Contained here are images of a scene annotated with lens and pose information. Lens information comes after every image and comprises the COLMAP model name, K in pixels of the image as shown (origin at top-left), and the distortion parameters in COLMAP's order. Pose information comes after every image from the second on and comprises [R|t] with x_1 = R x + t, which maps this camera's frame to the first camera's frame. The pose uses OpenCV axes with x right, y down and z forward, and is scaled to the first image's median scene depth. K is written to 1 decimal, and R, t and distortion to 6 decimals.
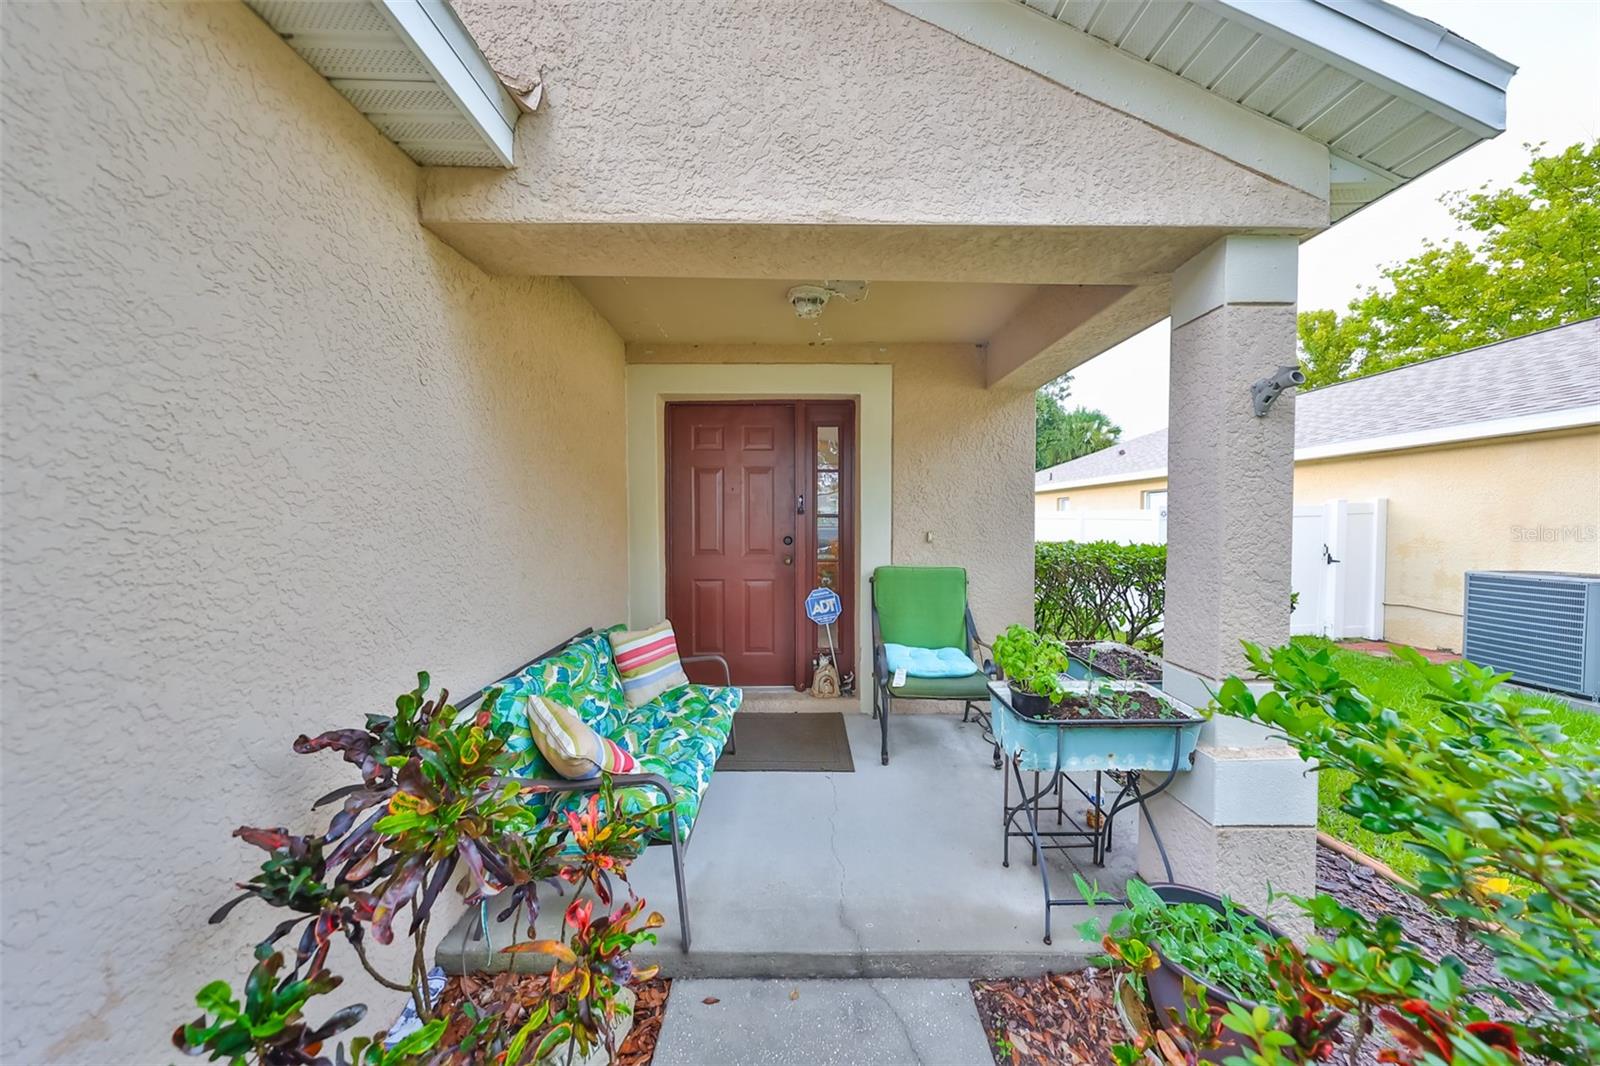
lens RADIAL K [[493.1, 0, 797.2], [0, 493.1, 530.9], [0, 0, 1]] dist [0.001562, 0.000098]
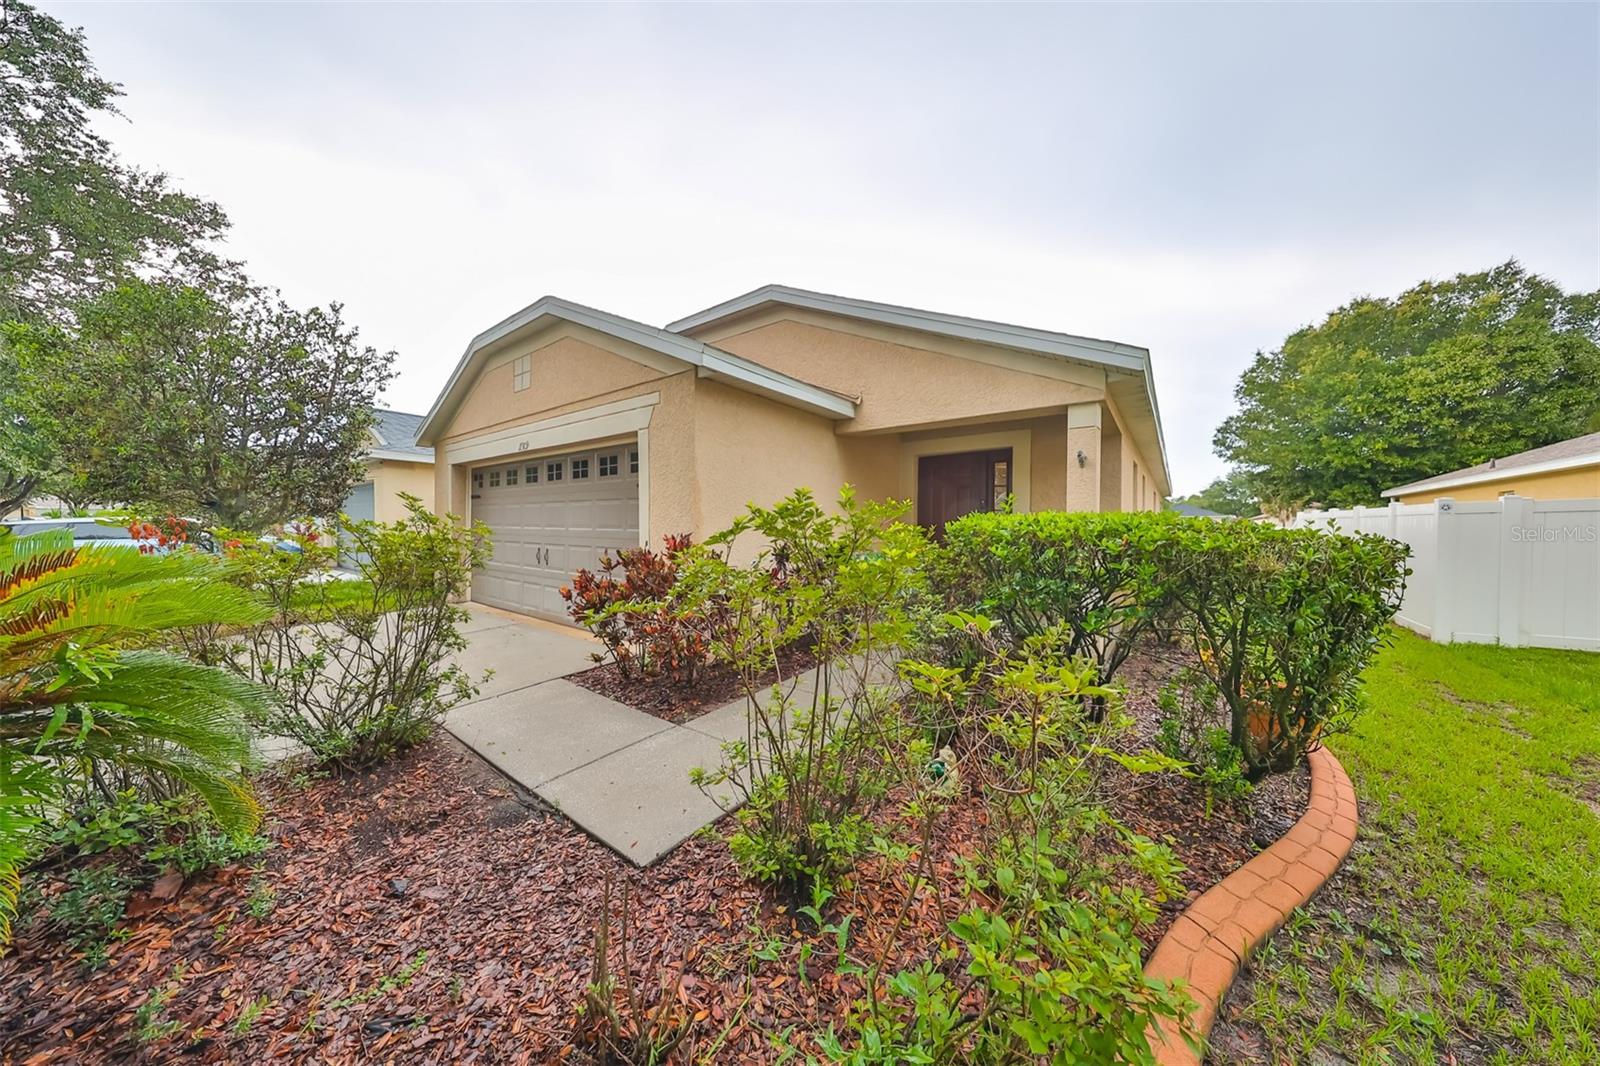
lens RADIAL K [[493.1, 0, 800.2], [0, 493.1, 525.9], [0, 0, 1]] dist [0.001562, 0.000098]
pose [[0.788902, 0.009726, -0.614442, 0.101684], [-0.021616, 0.999695, -0.011929, 0.011686], [0.614139, 0.022693, 0.788872, -0.157929]]
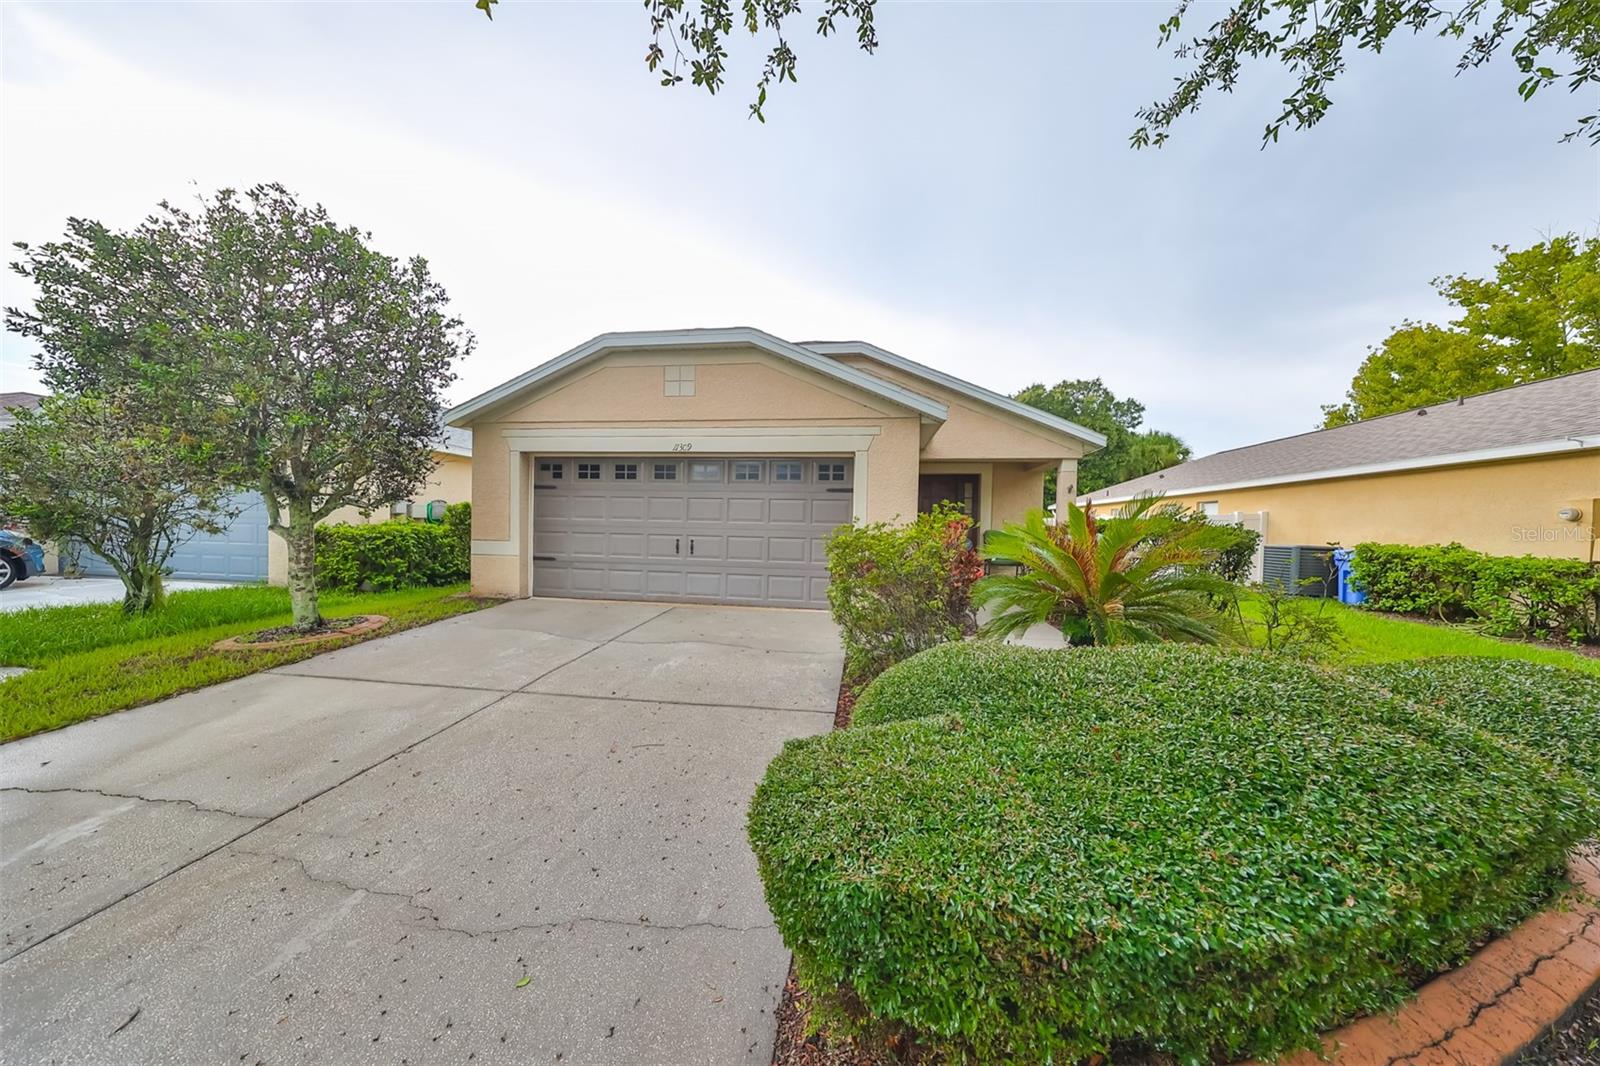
lens RADIAL K [[493.1, 0, 798.6], [0, 493.1, 531.1], [0, 0, 1]] dist [0.001562, 0.000098]
pose [[0.986928, 0.020869, -0.159803, -0.073351], [-0.022852, 0.999683, -0.010583, 0.019824], [0.159531, 0.014097, 0.987092, -0.326391]]
